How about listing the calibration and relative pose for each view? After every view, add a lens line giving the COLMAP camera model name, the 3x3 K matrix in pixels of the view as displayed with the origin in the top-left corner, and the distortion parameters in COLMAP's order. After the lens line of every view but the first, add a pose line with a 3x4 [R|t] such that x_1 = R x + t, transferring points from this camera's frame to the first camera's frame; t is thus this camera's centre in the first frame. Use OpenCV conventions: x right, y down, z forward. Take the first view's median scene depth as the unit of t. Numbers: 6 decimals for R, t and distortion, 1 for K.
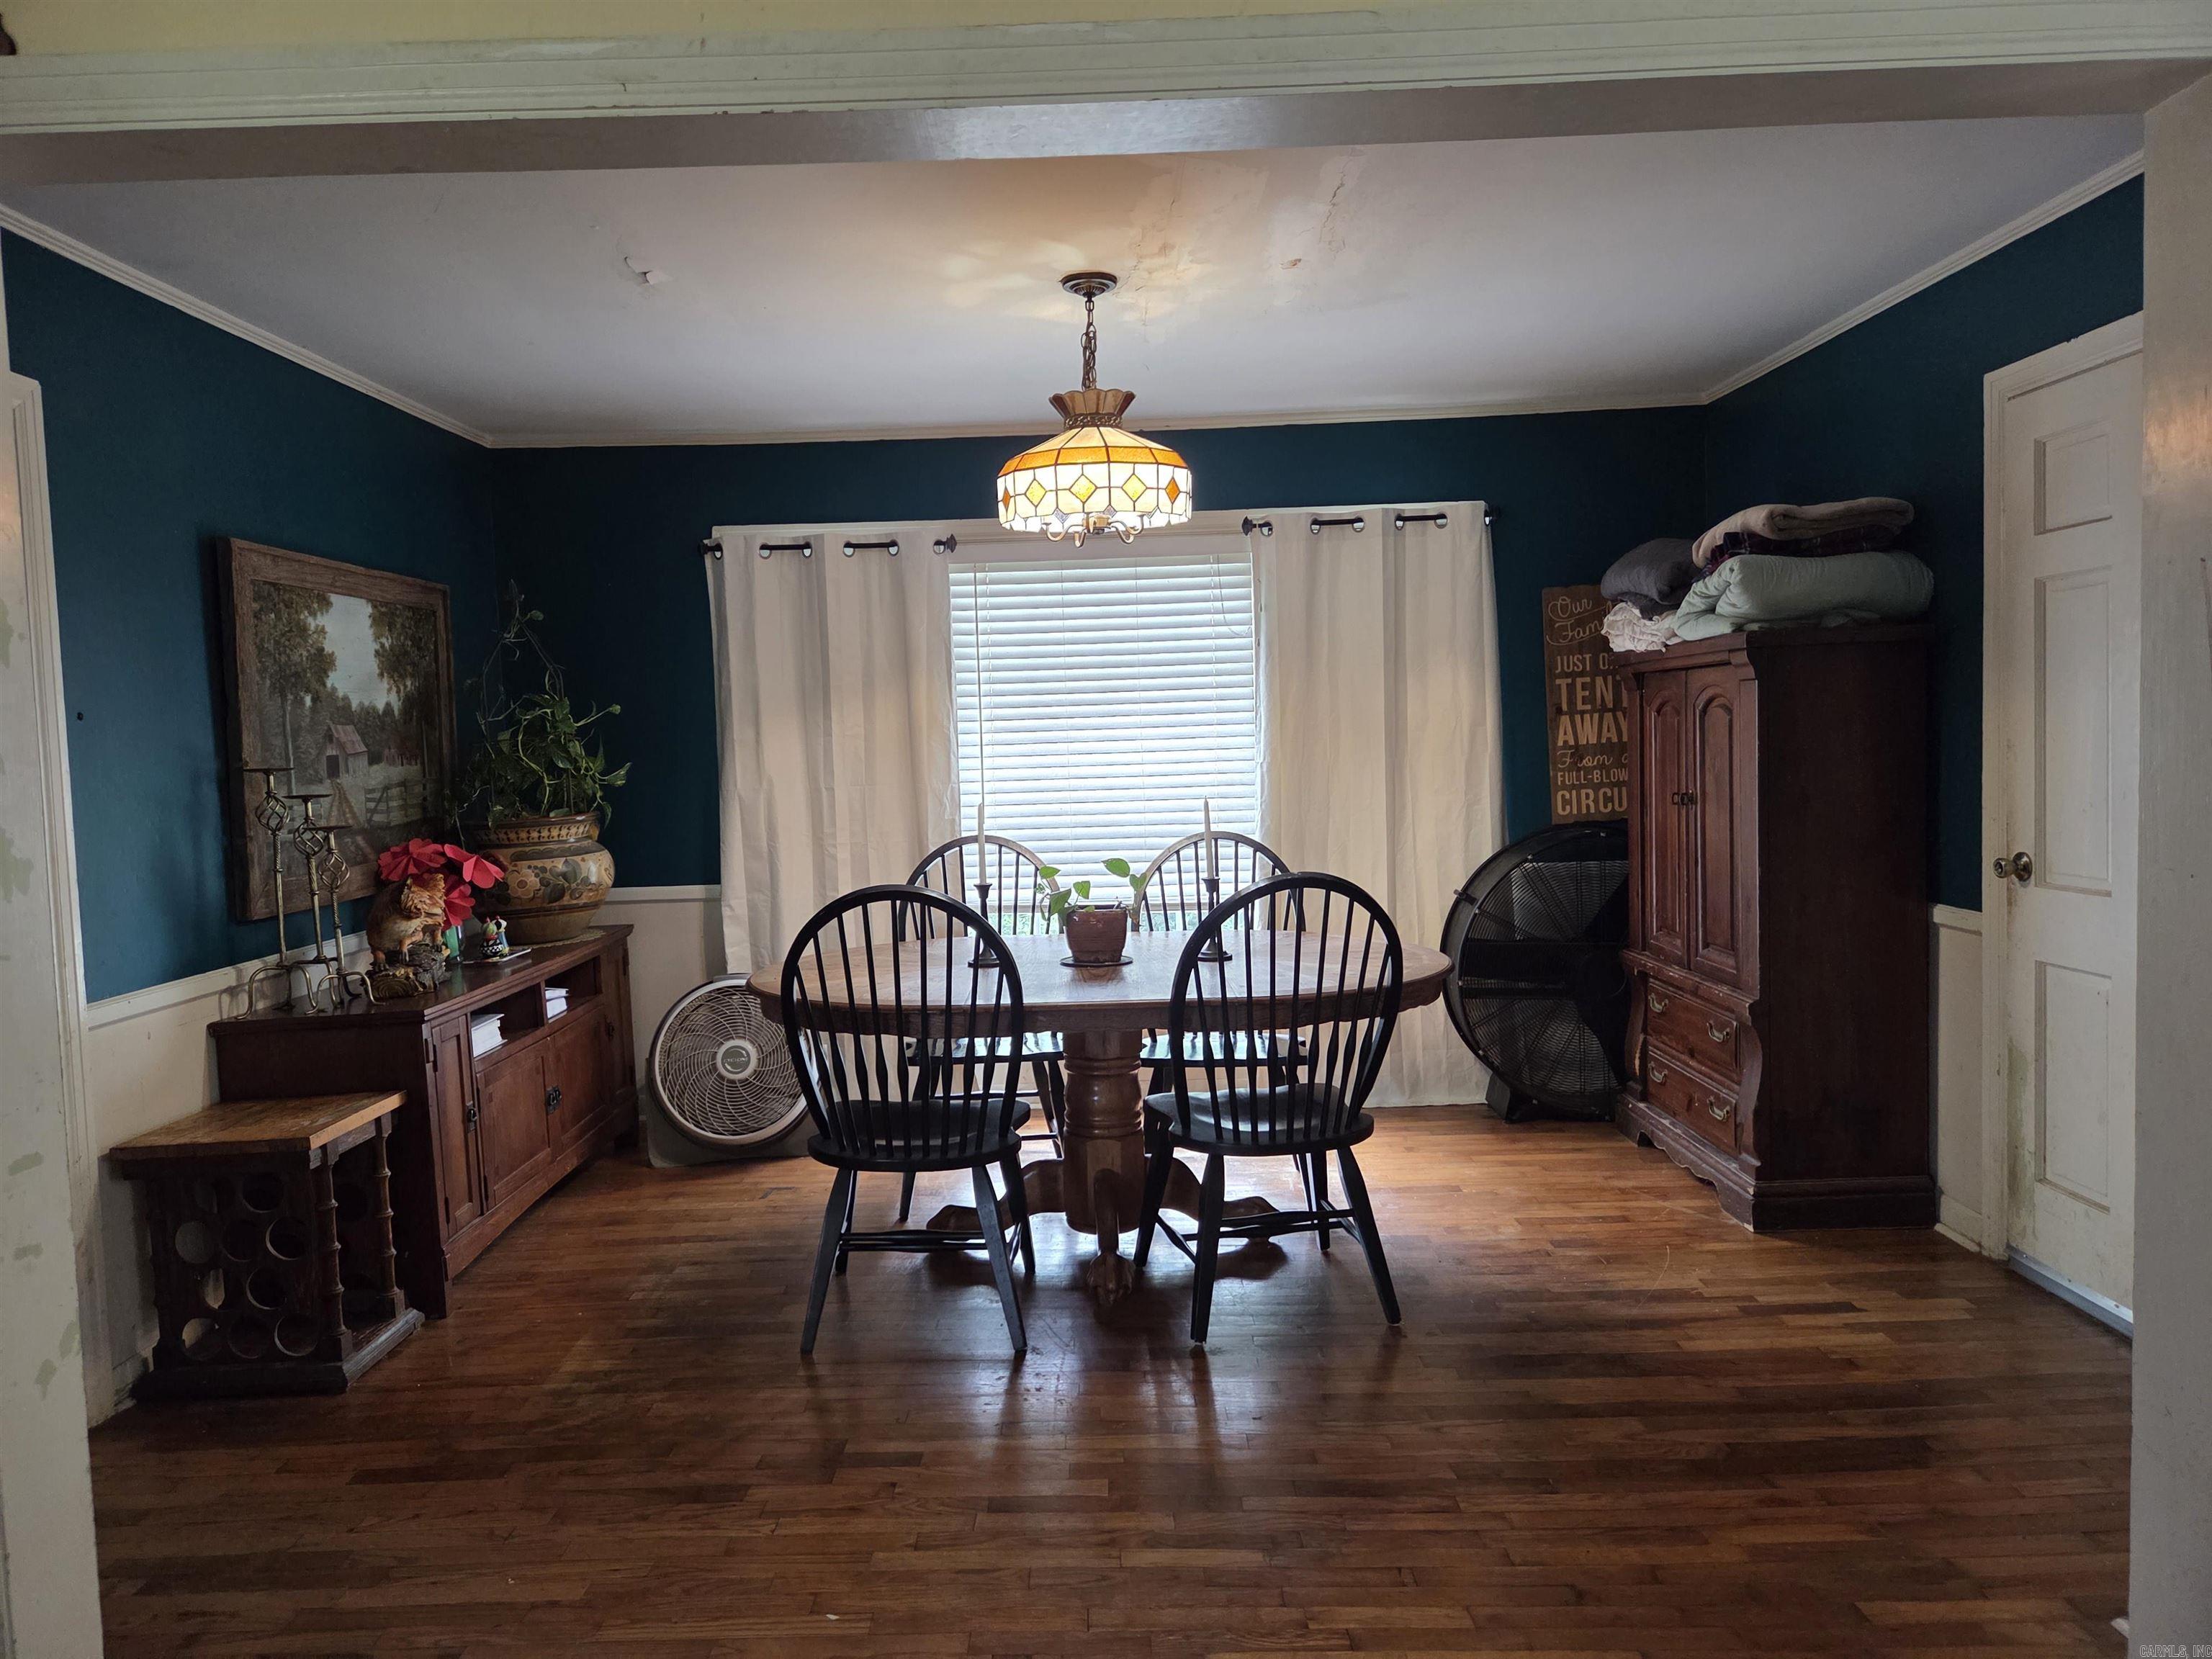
lens RADIAL K [[1474.8, 0, 1098.7], [0, 1474.8, 819.0], [0, 0, 1]] dist [0.021190, -0.005529]
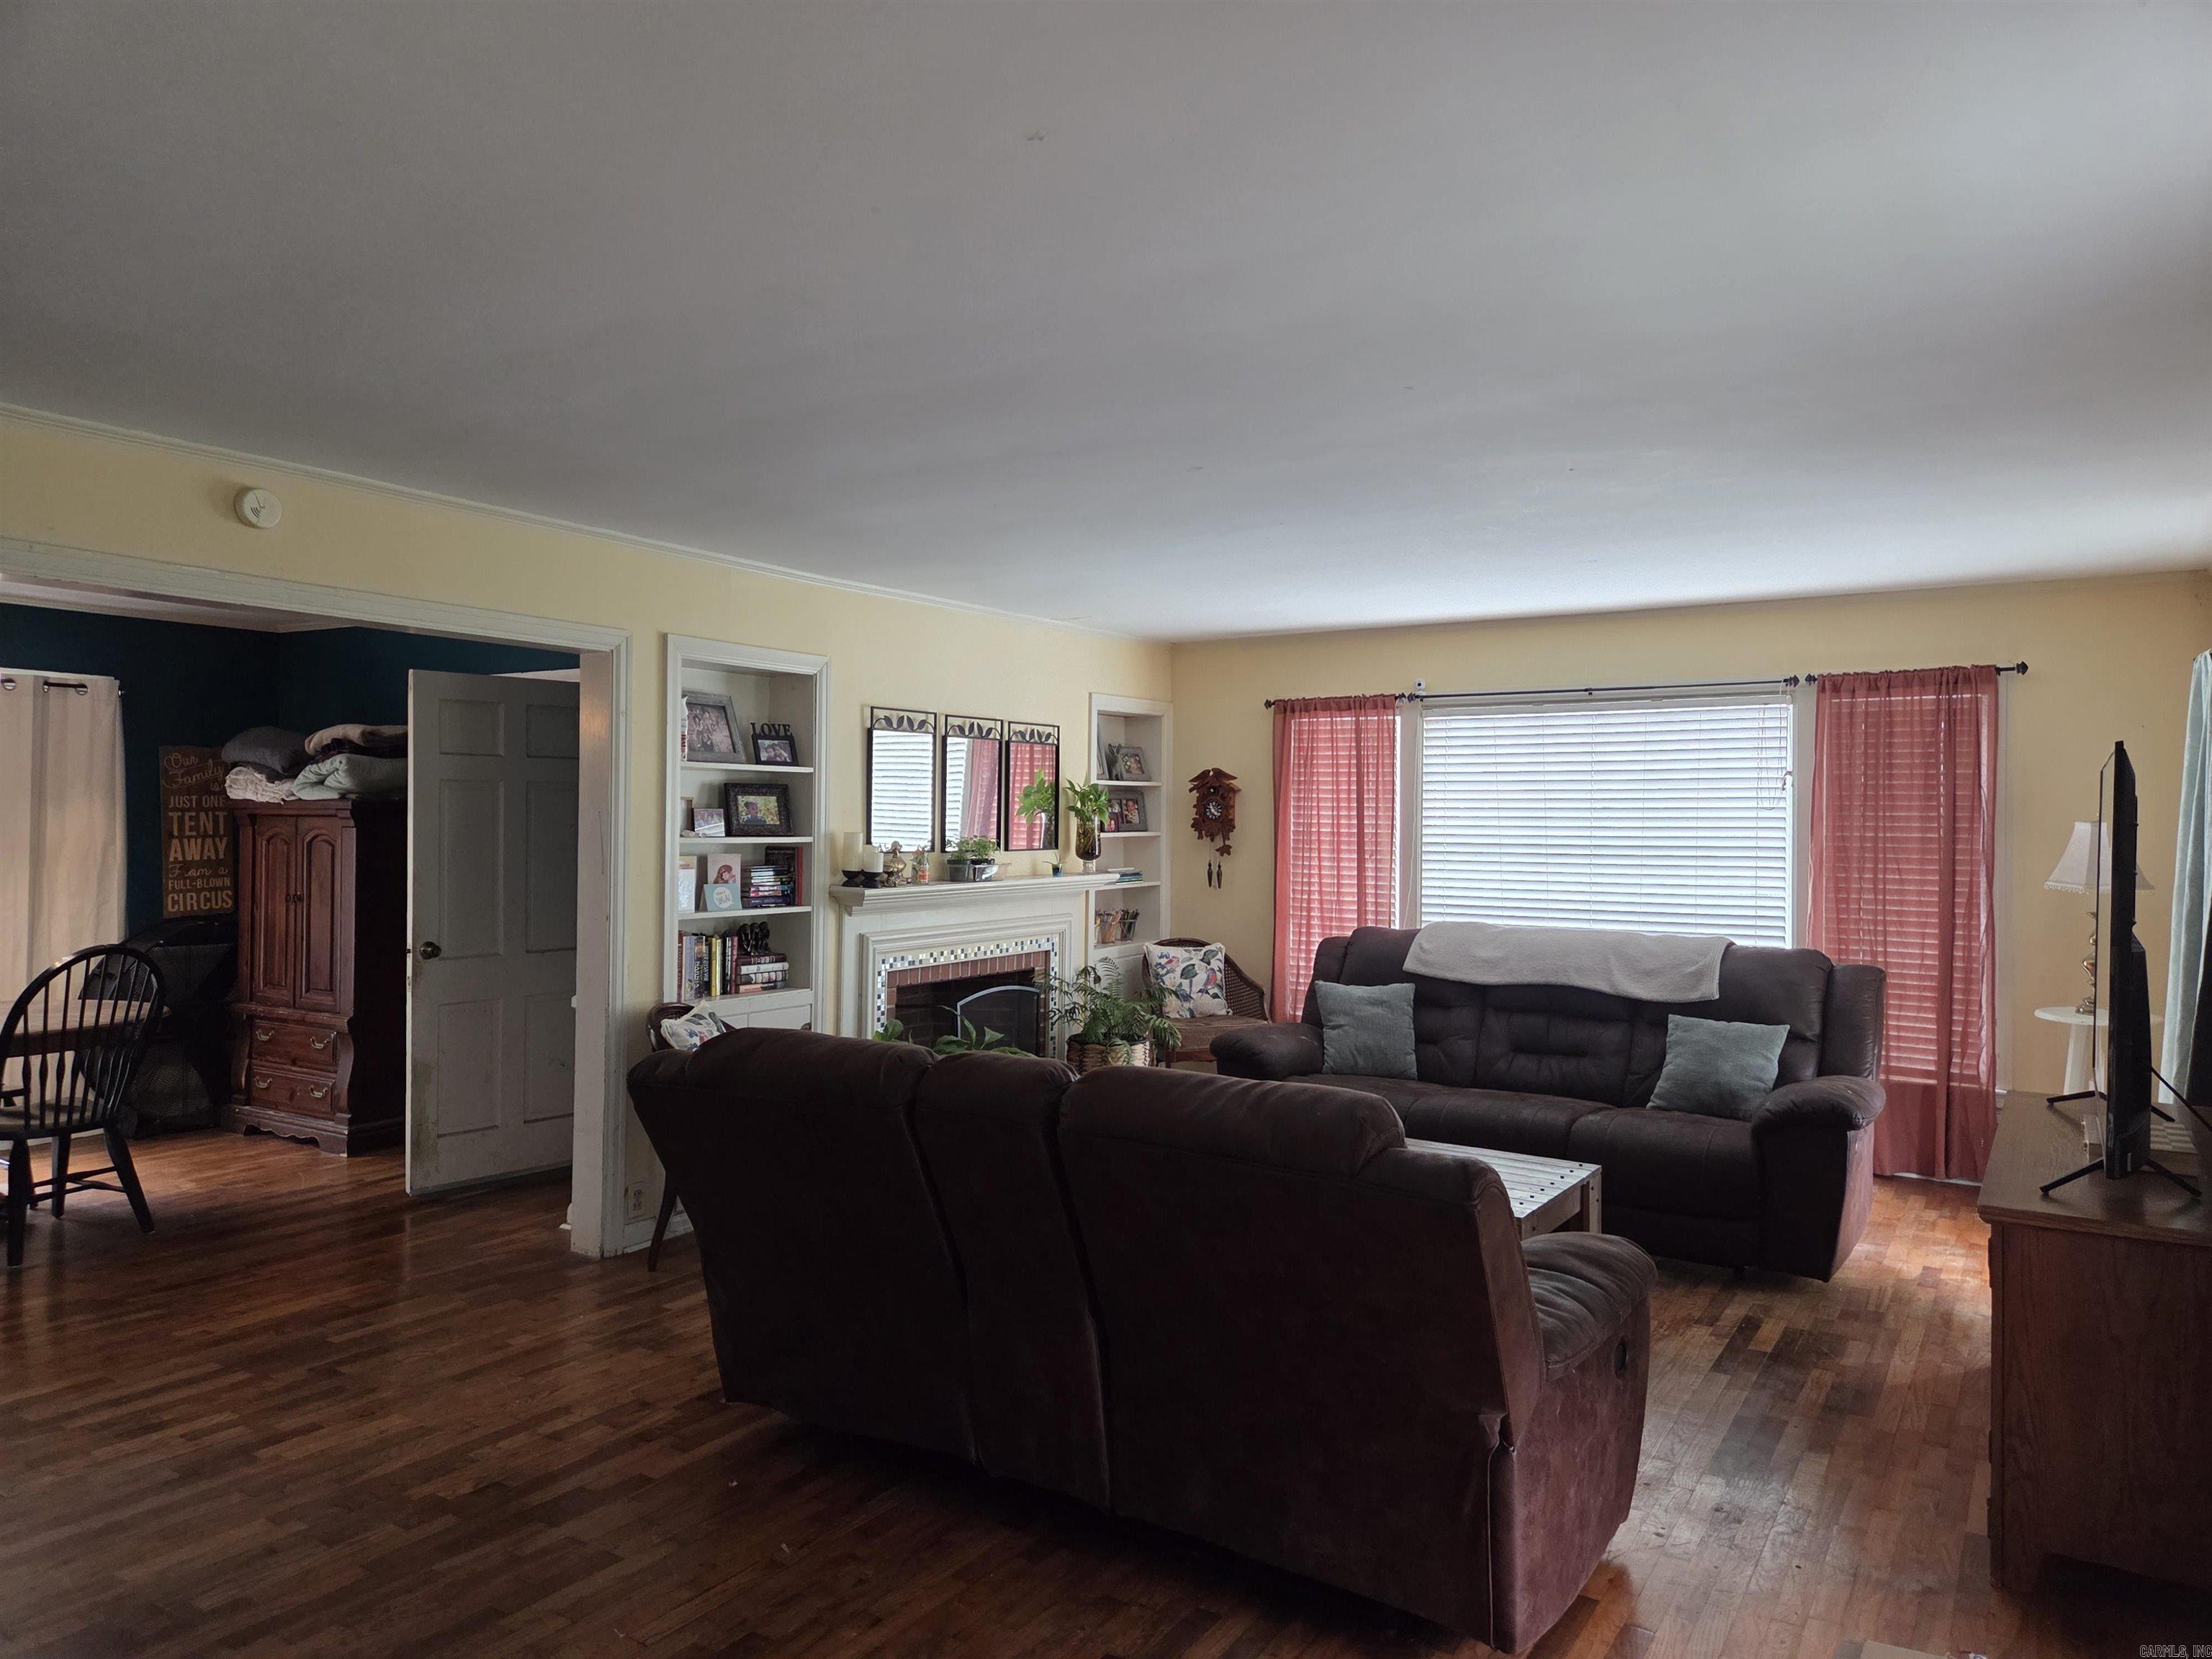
lens RADIAL K [[1474.8, 0, 1099.2], [0, 1474.8, 820.3], [0, 0, 1]] dist [0.021190, -0.005529]
pose [[0.527539, 0.040655, 0.848558, -0.457483], [0.019098, 0.998034, -0.059690, 0.012895], [-0.849316, 0.047695, 0.525725, -0.516777]]
